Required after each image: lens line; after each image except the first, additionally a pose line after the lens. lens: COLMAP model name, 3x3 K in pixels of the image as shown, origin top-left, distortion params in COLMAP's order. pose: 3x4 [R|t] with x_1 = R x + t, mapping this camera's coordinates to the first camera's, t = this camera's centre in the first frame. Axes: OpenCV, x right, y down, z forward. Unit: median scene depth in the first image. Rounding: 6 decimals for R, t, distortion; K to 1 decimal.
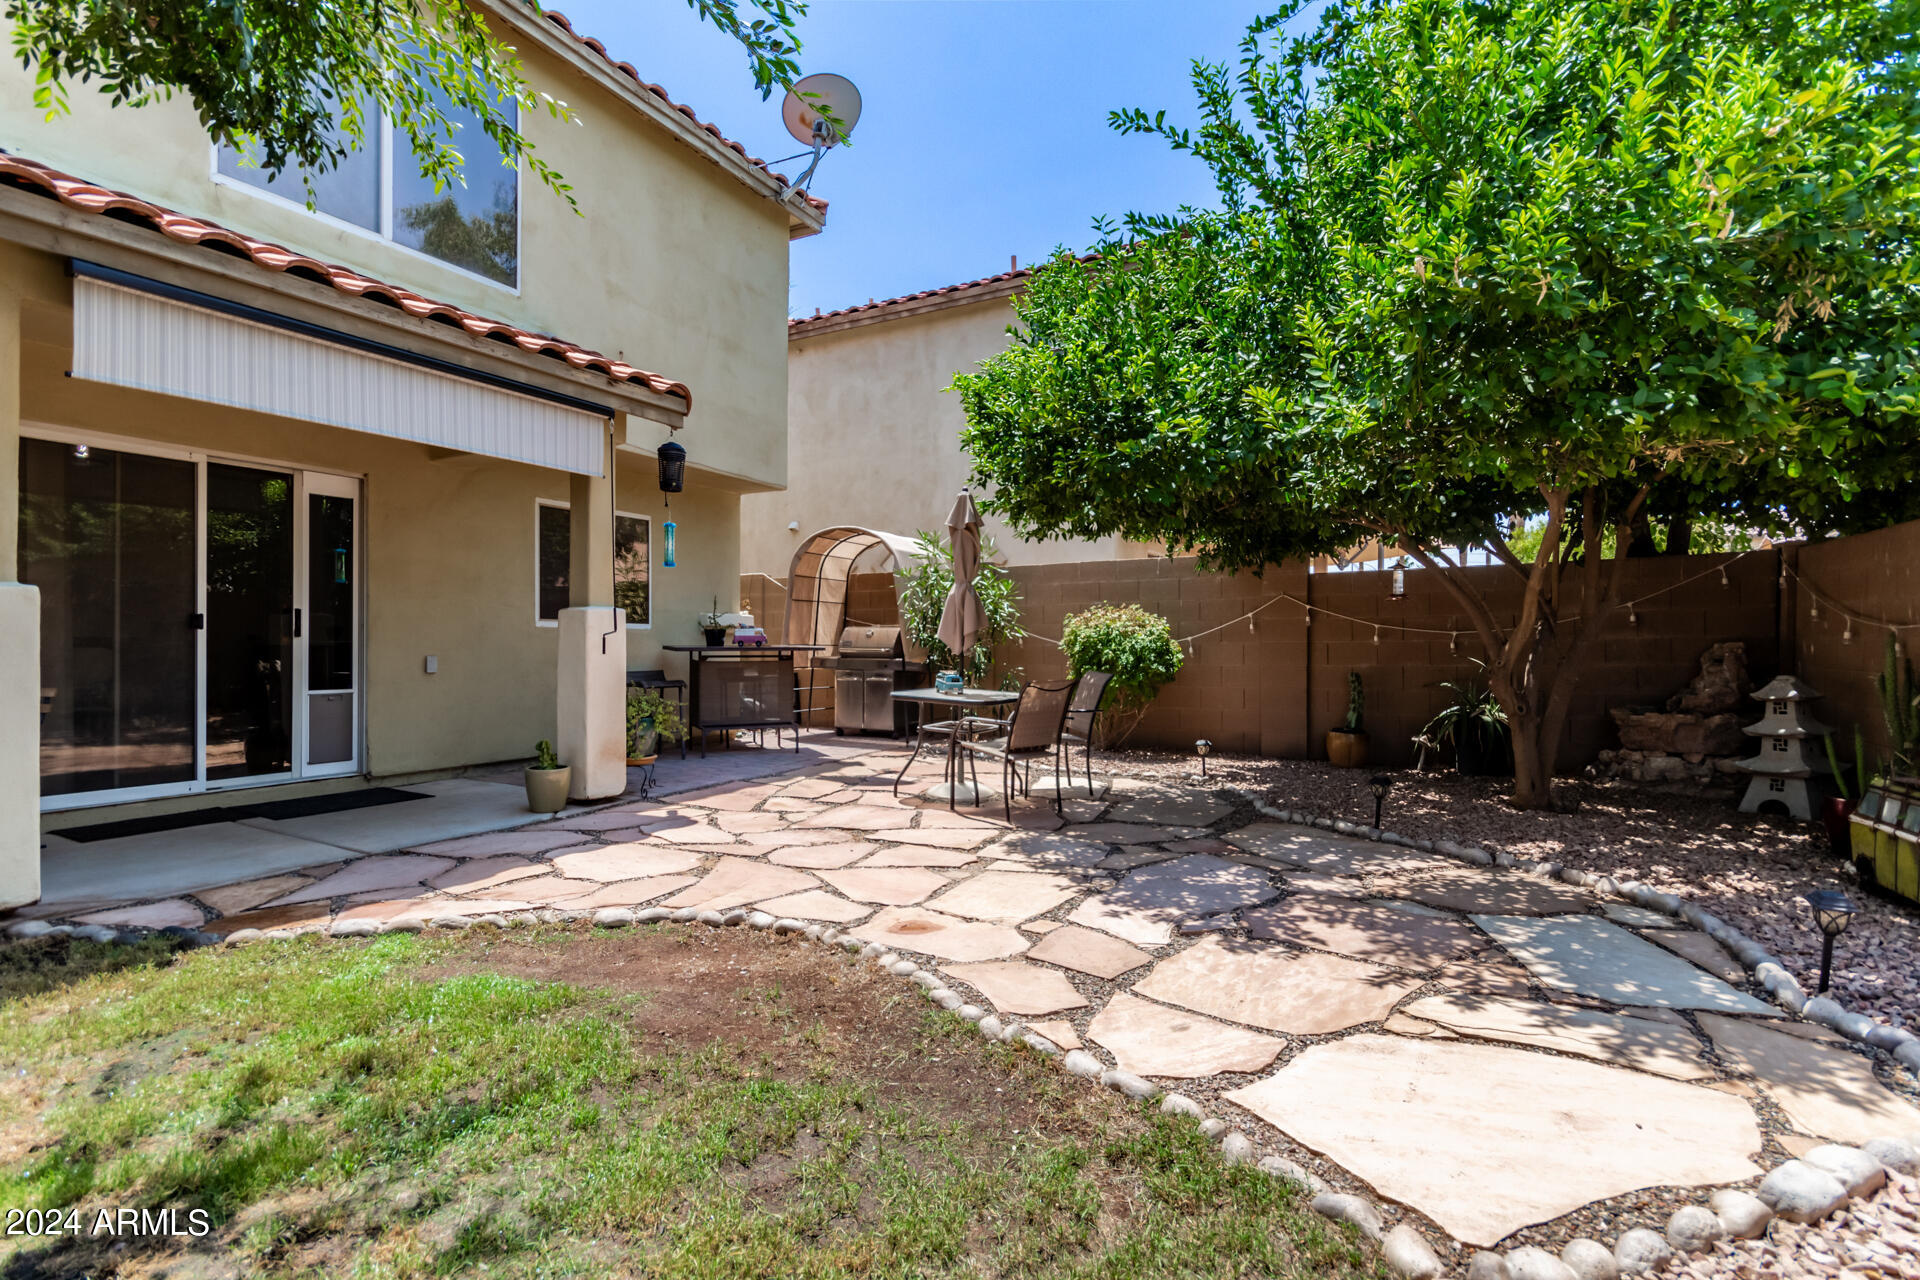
lens RADIAL K [[892.5, 0, 971.7], [0, 892.5, 642.9], [0, 0, 1]] dist [0.002645, 0.000149]
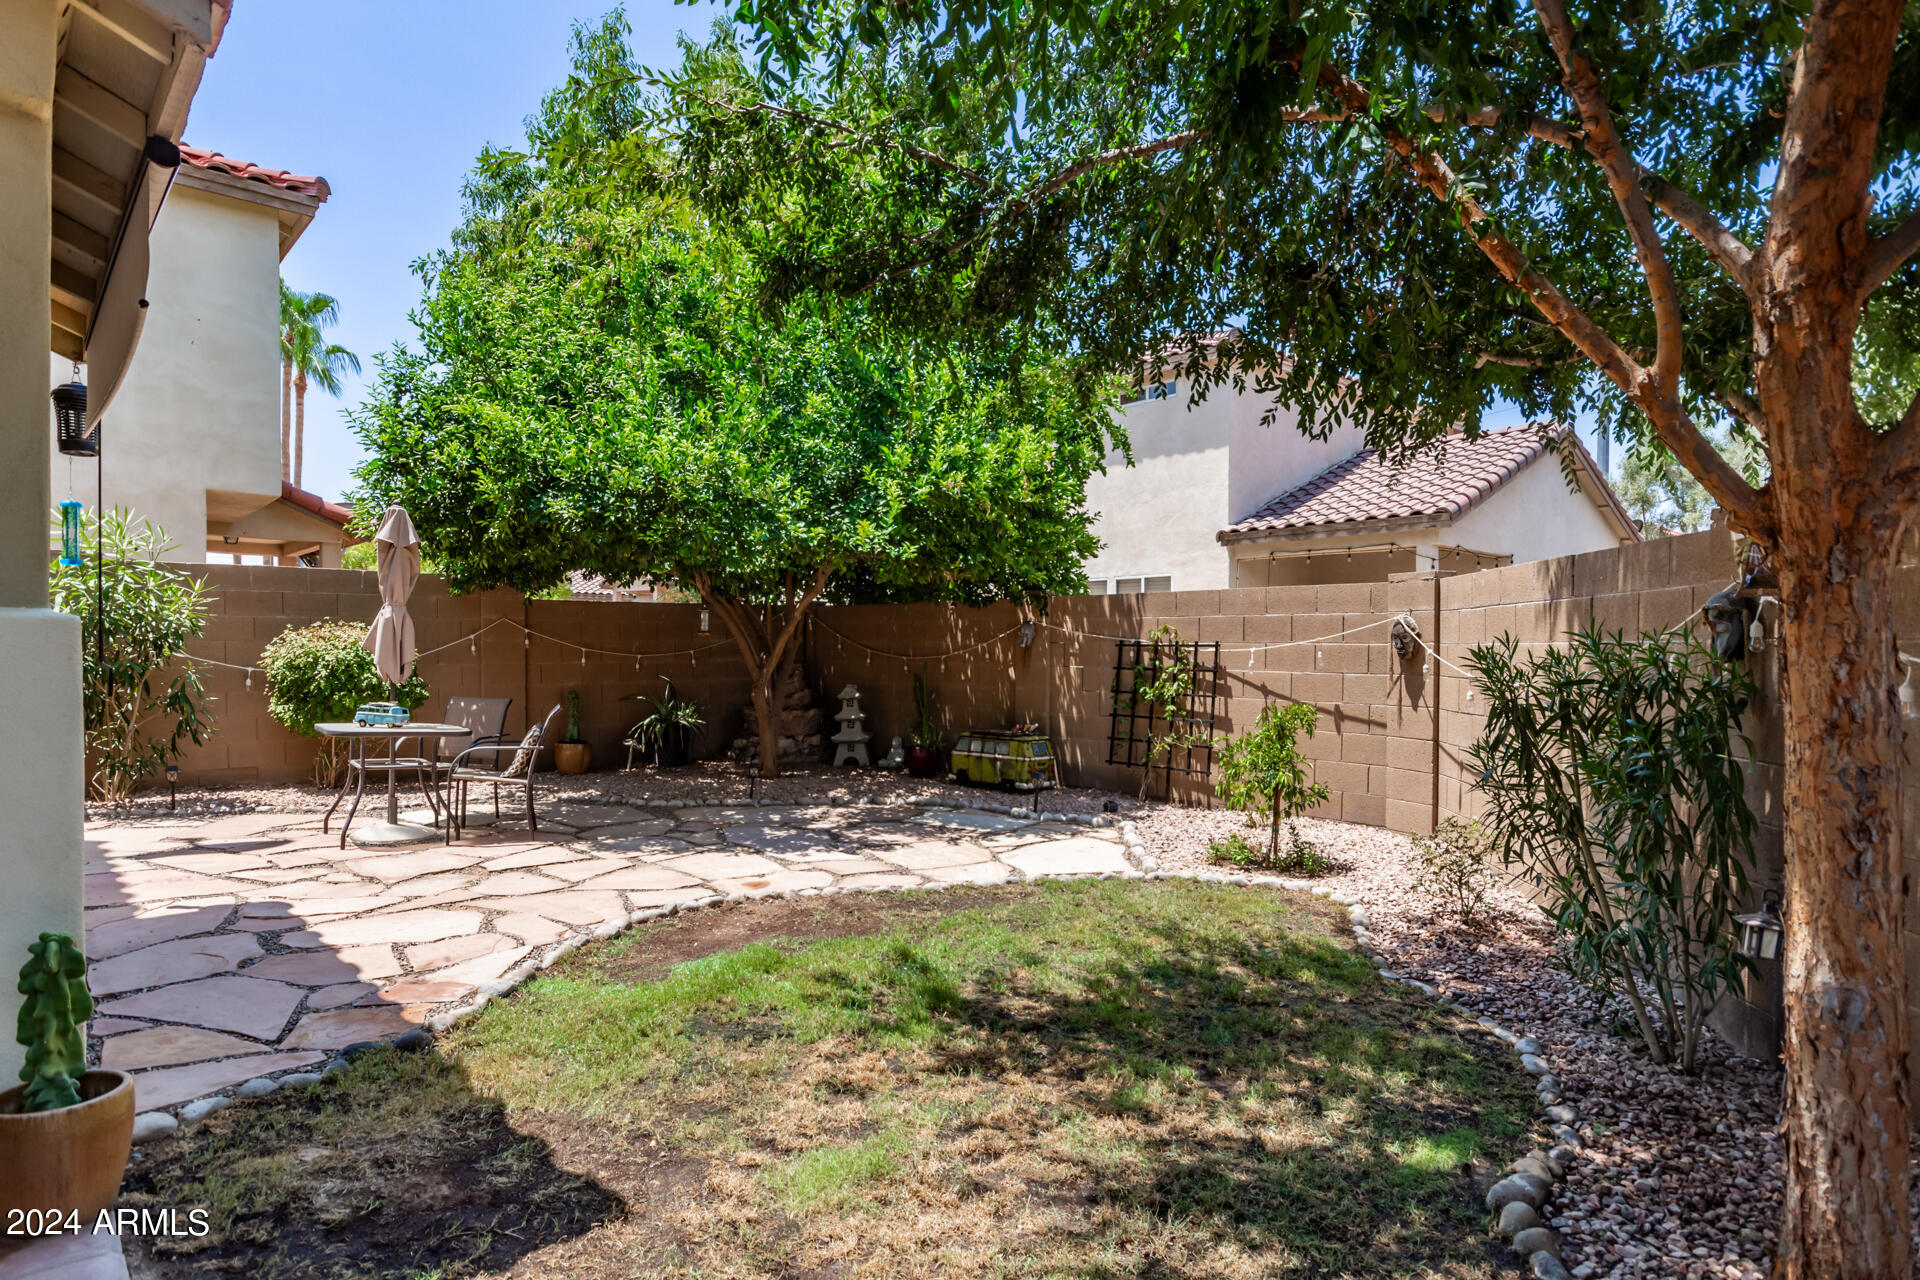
lens RADIAL K [[1145.6, 0, 960.0], [0, 1145.6, 640.0], [0, 0, 1]] dist [-0.001623, -0.000373]
pose [[0.317411, 0.011608, 0.948217, -1.425254], [-0.005654, 0.999930, -0.010348, -0.034950], [-0.948271, -0.002076, 0.317454, 0.124833]]
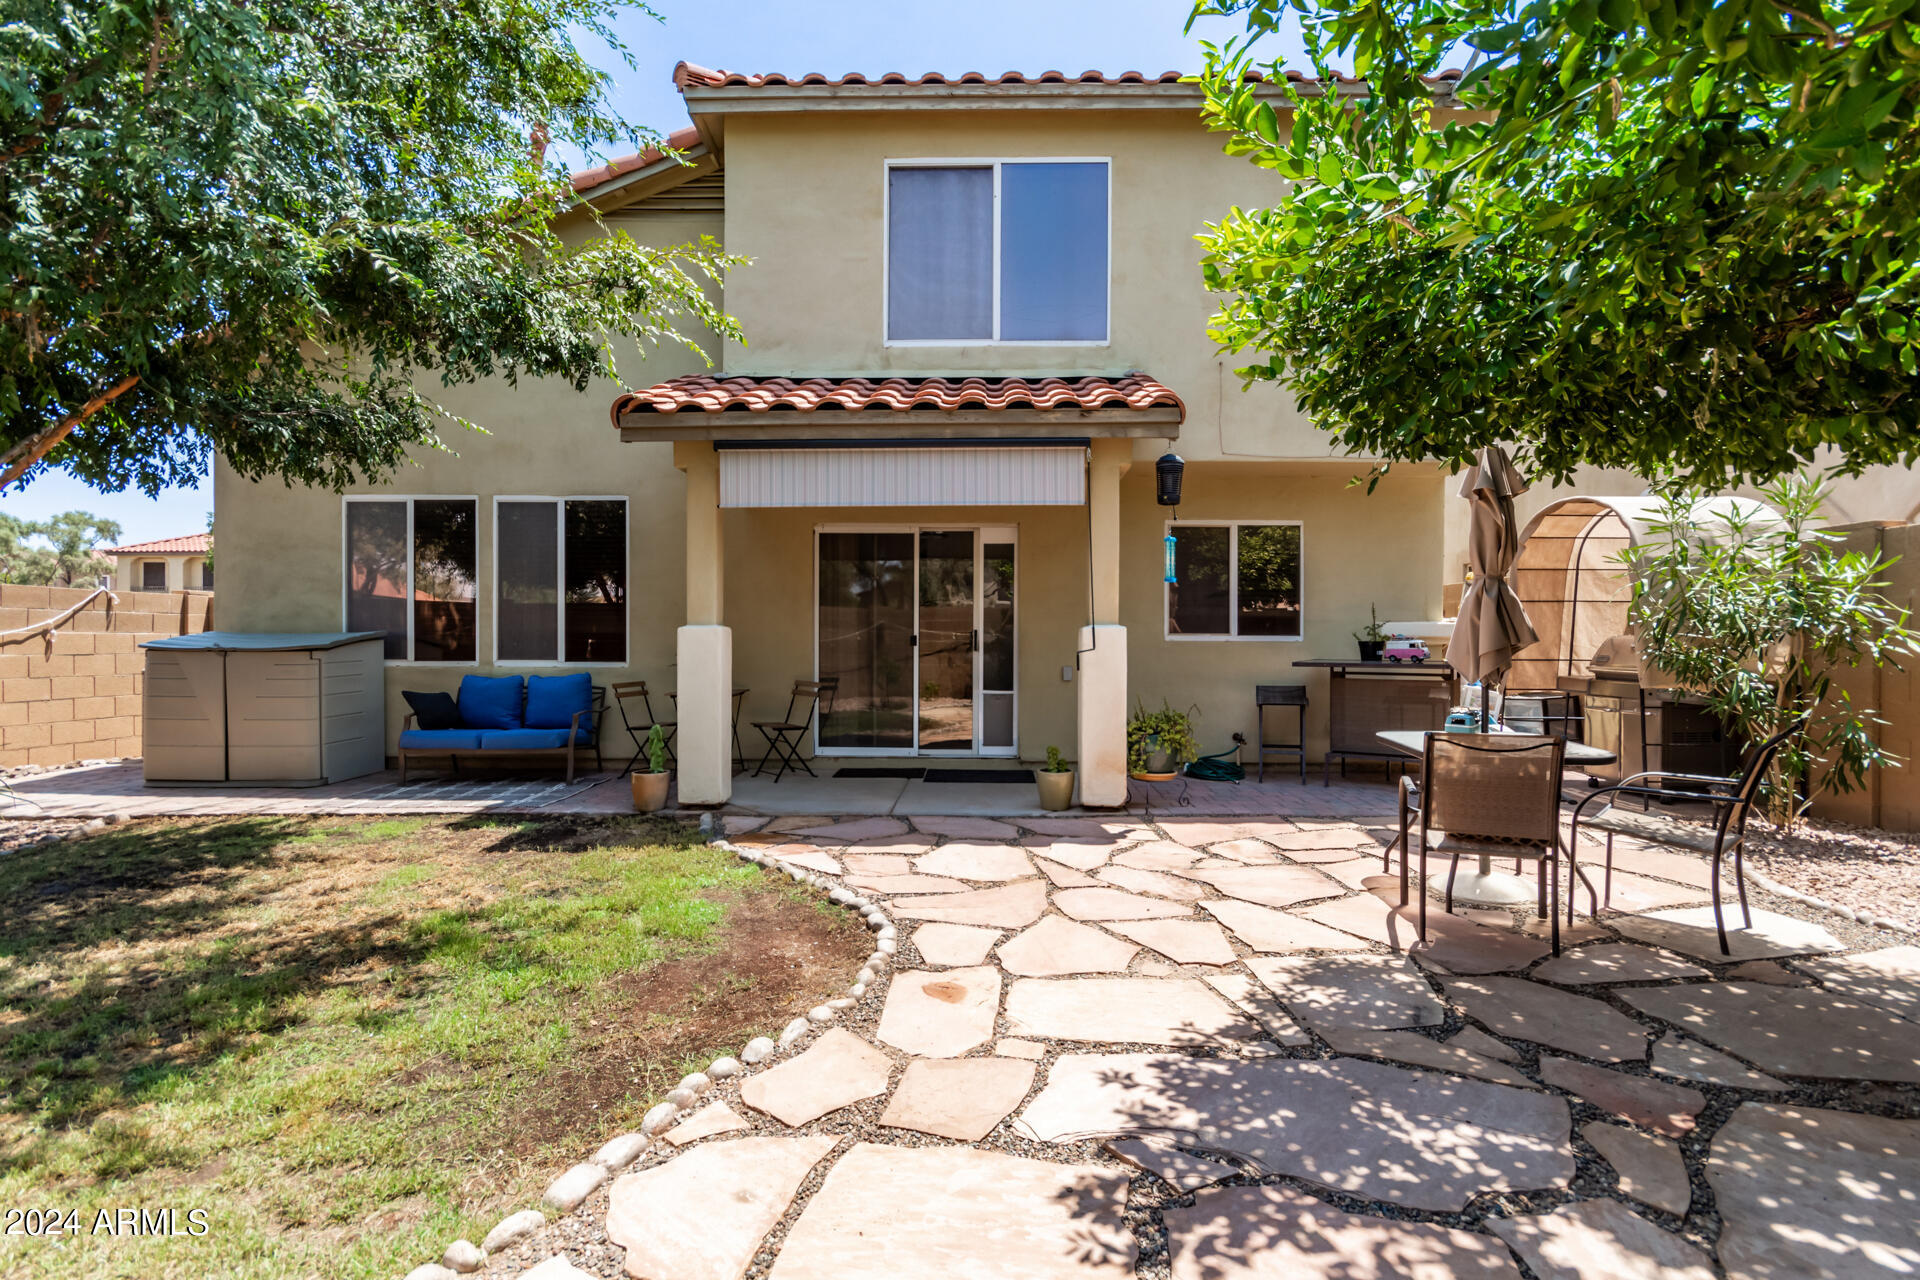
lens RADIAL K [[896.1, 0, 960.0], [0, 896.1, 640.0], [0, 0, 1]] dist [0.011971, 0.000325]
pose [[0.452524, -0.002894, -0.891747, 0.660787], [0.000109, 0.999995, -0.003190, -0.027910], [0.891752, 0.001347, 0.452522, 0.533869]]
